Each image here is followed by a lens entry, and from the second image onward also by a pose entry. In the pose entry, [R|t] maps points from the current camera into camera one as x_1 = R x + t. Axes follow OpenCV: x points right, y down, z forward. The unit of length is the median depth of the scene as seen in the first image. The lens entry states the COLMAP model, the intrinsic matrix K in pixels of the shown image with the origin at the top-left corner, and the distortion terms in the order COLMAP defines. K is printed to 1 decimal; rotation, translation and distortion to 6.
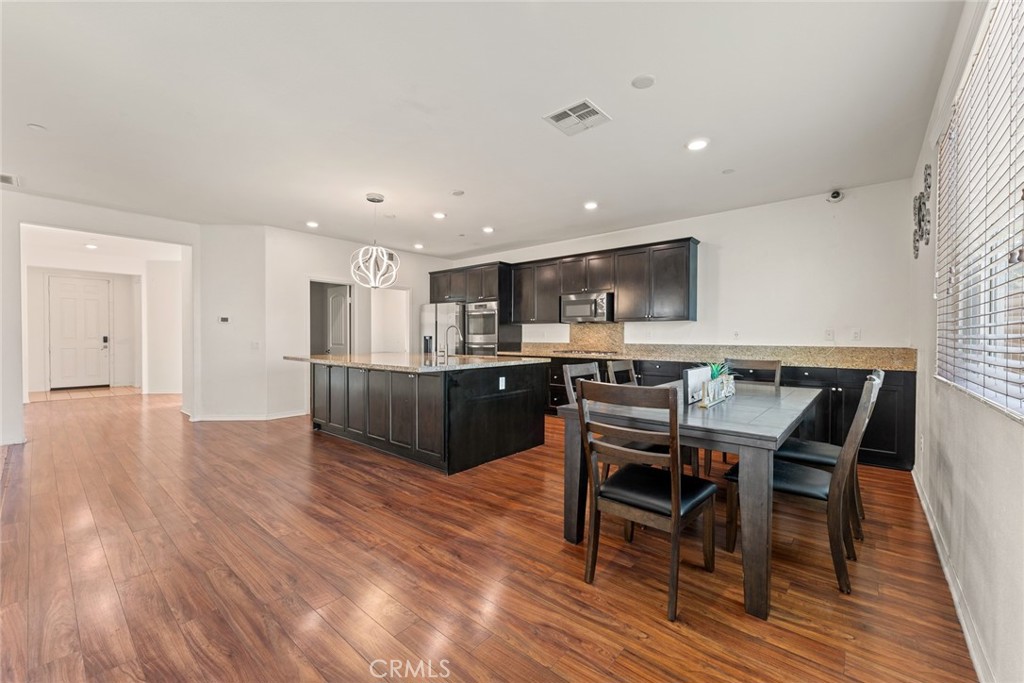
lens RADIAL K [[409.7, 0, 509.4], [0, 409.7, 343.3], [0, 0, 1]] dist [0.000351, 0.000247]
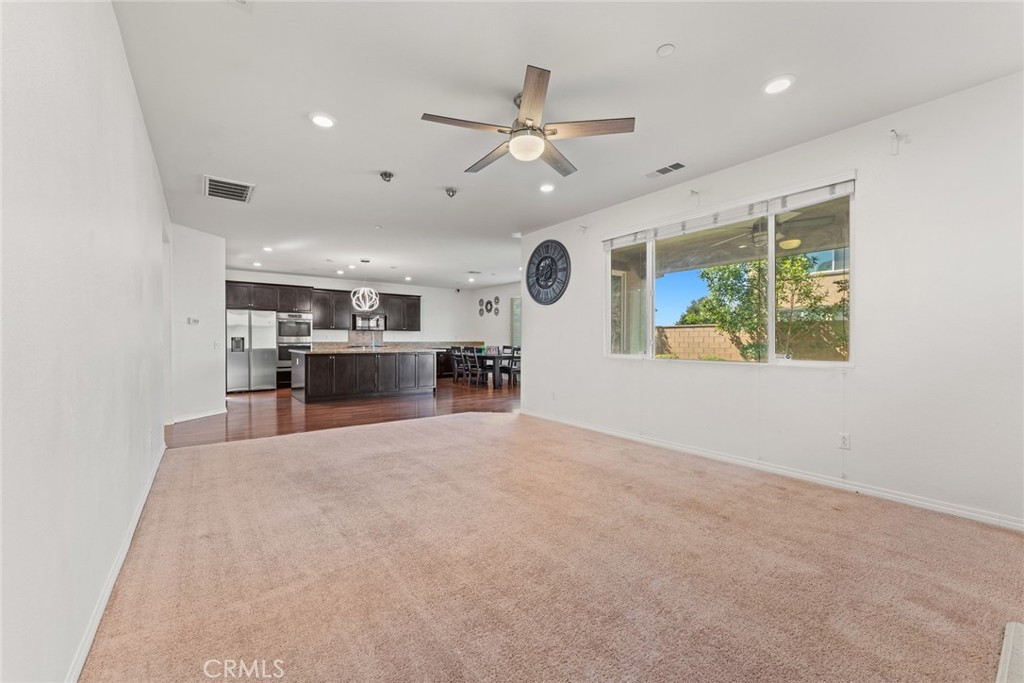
lens RADIAL K [[409.7, 0, 521.2], [0, 409.7, 342.2], [0, 0, 1]] dist [0.000351, 0.000247]
pose [[0.210140, -0.007383, 0.977643, -1.293672], [0.014748, 0.999882, 0.004381, 0.003886], [-0.977560, 0.013498, 0.210224, -0.042938]]
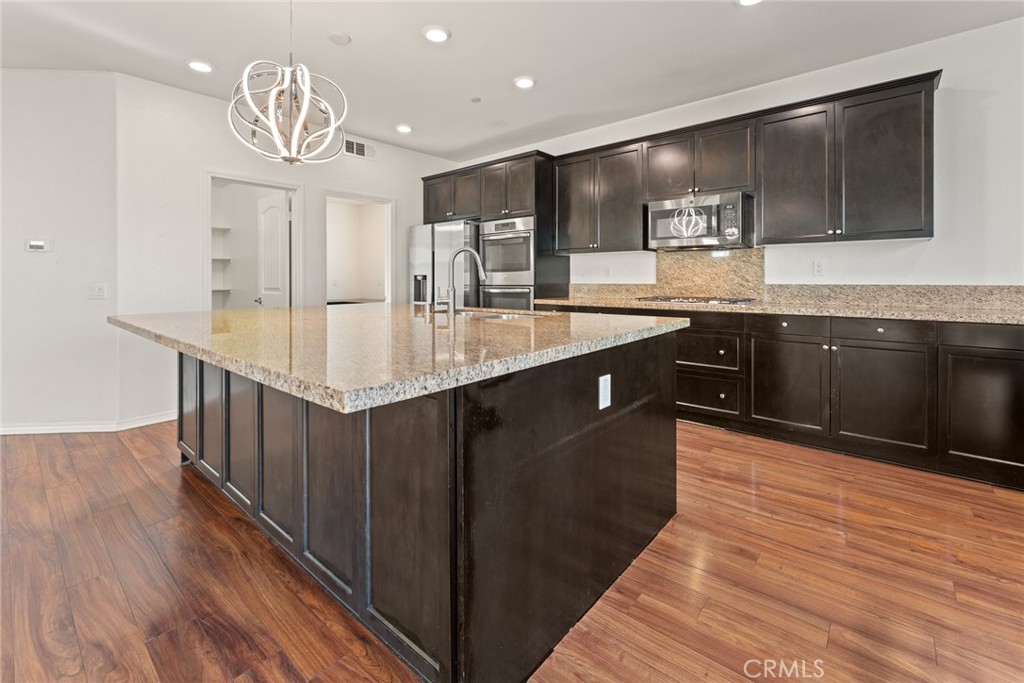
lens RADIAL K [[439.7, 0, 519.8], [0, 439.7, 275.9], [0, 0, 1]] dist [-0.000956, 0.000064]
pose [[0.999900, -0.006871, 0.012337, -0.057659], [0.007147, 0.999722, -0.022456, 0.000283], [-0.012180, 0.022542, 0.999672, 0.347186]]
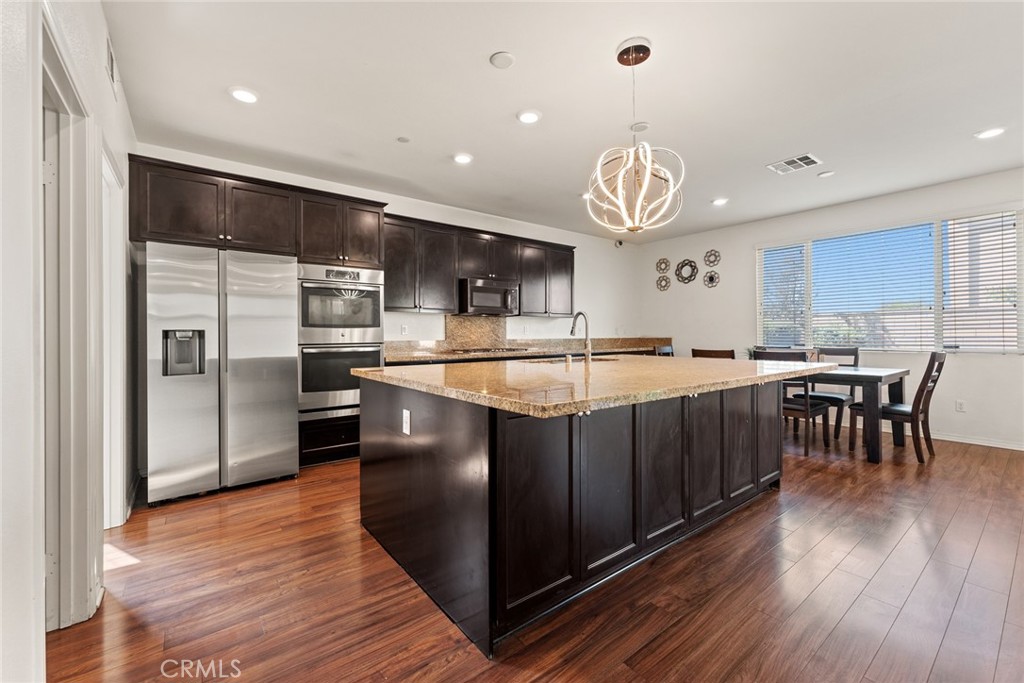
lens RADIAL K [[409.7, 0, 515.0], [0, 409.7, 339.6], [0, 0, 1]] dist [0.000351, 0.000247]
pose [[0.208655, -0.010380, 0.977934, -0.554082], [0.023831, 0.999701, 0.005526, -0.003273], [-0.977699, 0.022153, 0.208840, 0.687652]]
